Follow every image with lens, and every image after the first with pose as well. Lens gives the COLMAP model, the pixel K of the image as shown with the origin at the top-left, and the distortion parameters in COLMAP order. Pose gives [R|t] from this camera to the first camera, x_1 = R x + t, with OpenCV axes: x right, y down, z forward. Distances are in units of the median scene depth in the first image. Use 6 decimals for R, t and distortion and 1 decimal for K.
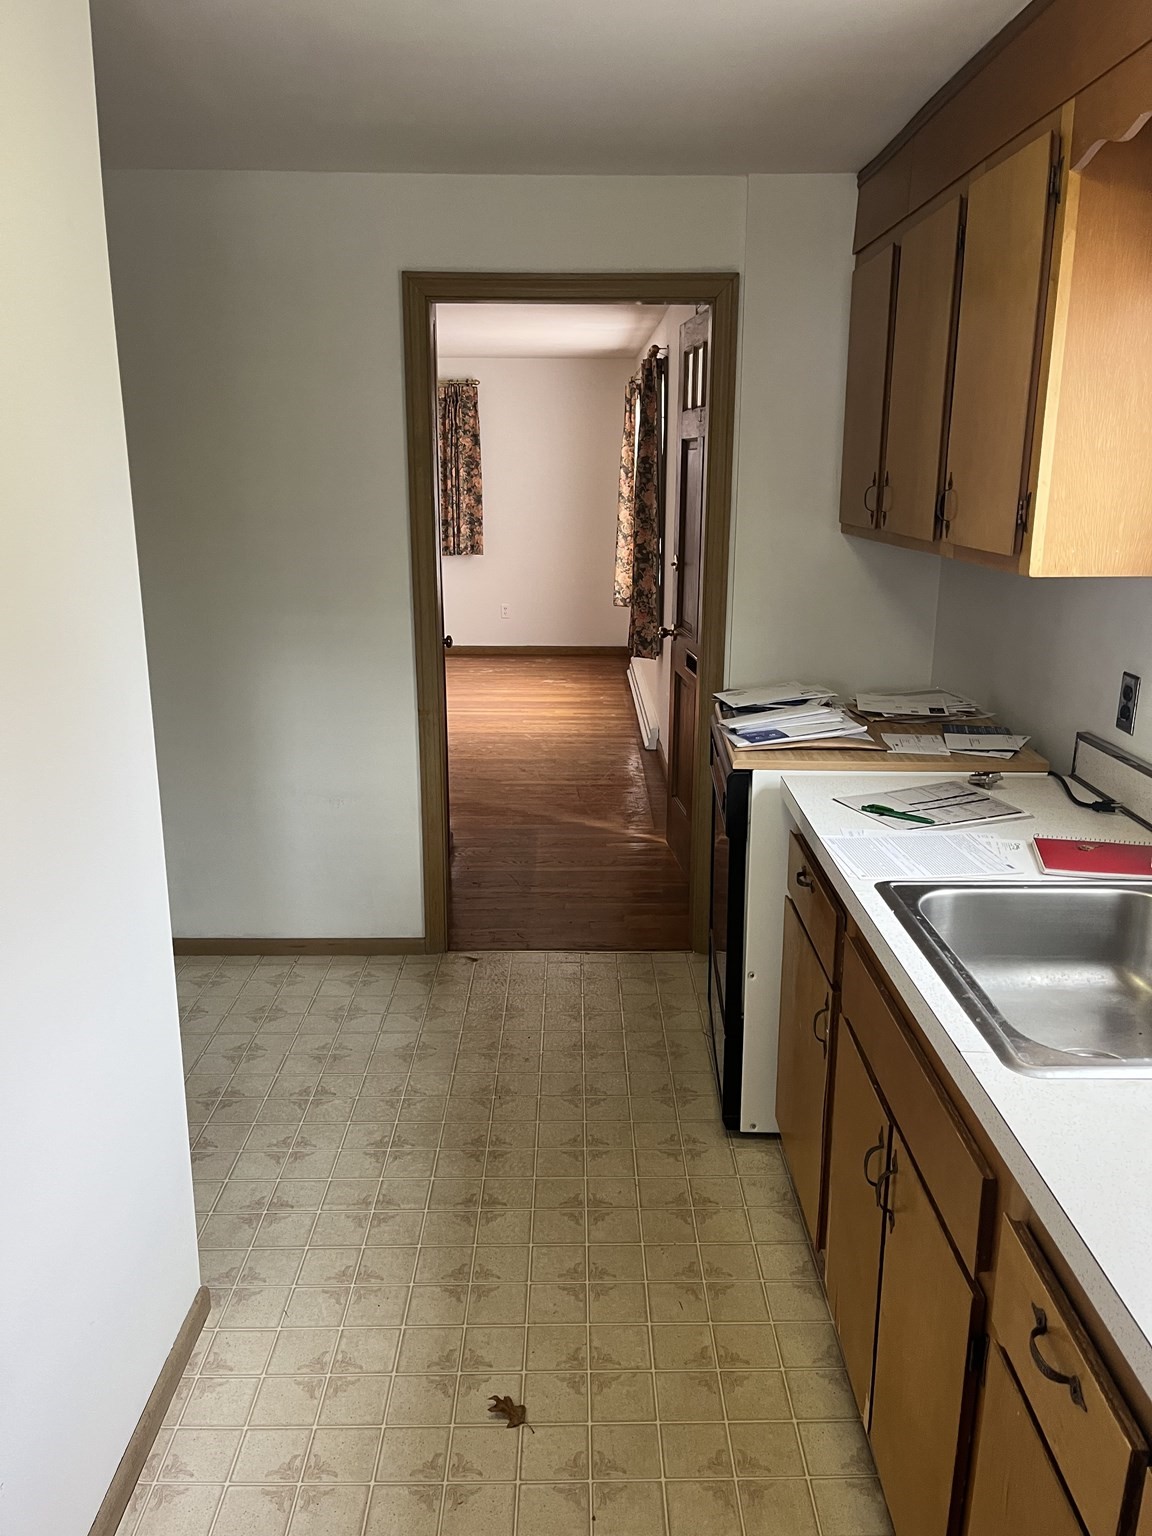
lens RADIAL K [[1162.1, 0, 585.4], [0, 1162.1, 767.3], [0, 0, 1]] dist [0.045449, -0.046230]
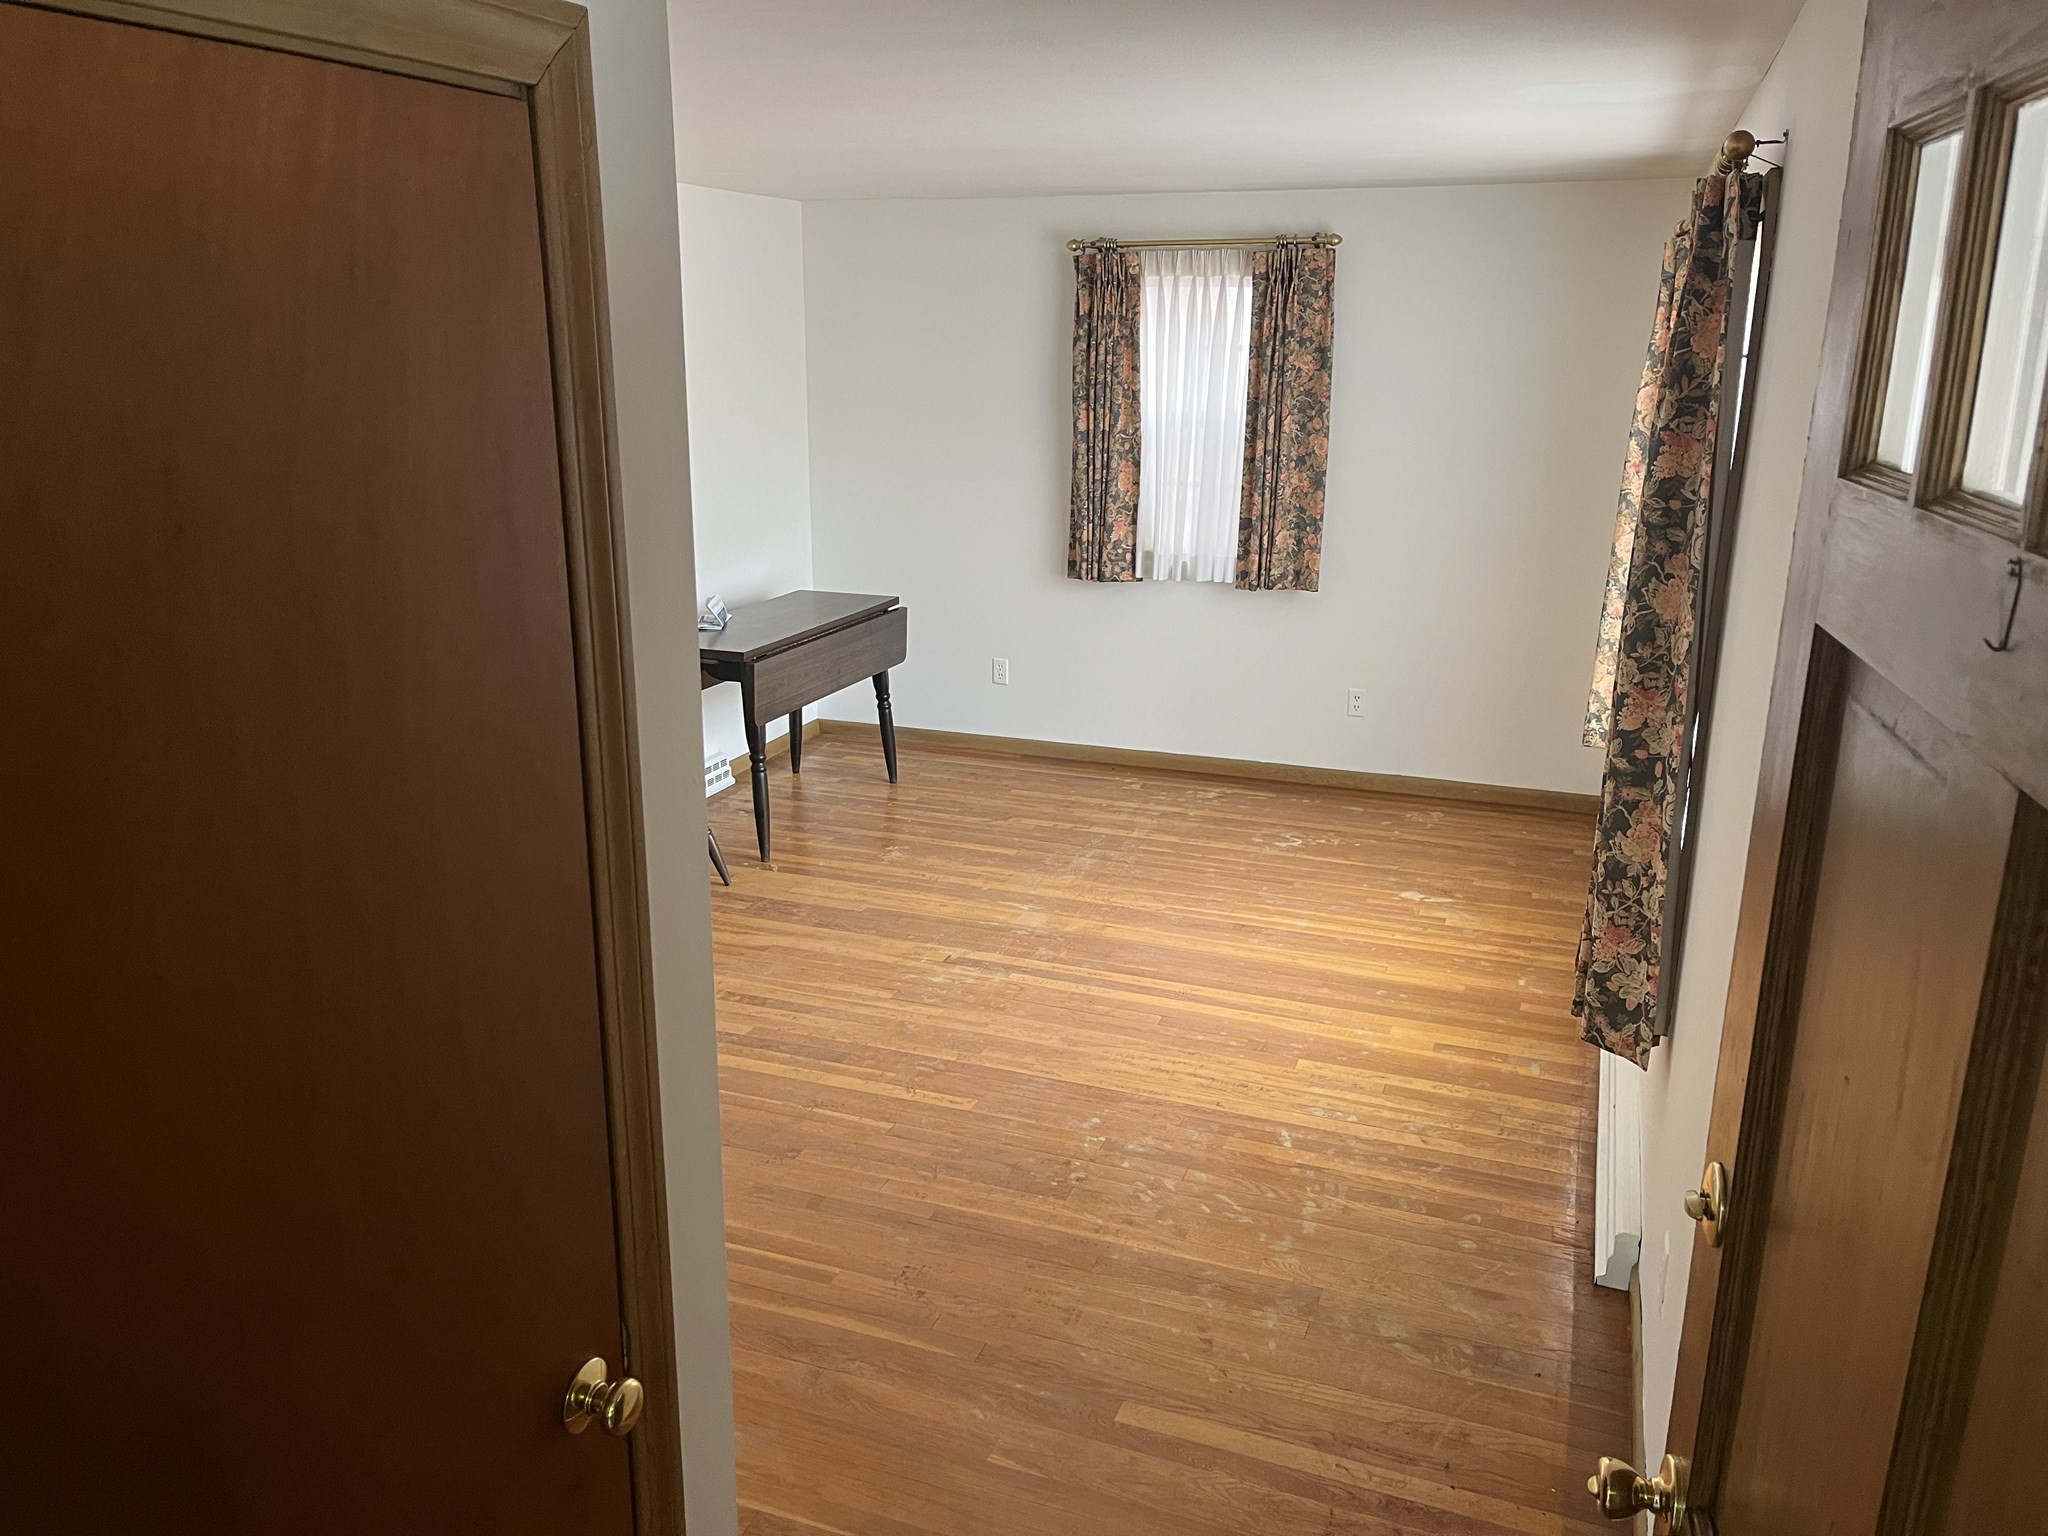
lens RADIAL K [[1549.5, 0, 1009.9], [0, 1549.5, 759.2], [0, 0, 1]] dist [0.045449, -0.046230]
pose [[0.933173, 0.098196, -0.345754, 0.024805], [-0.094036, 0.995151, 0.028831, -0.122012], [0.346909, 0.005609, 0.937882, 0.350498]]
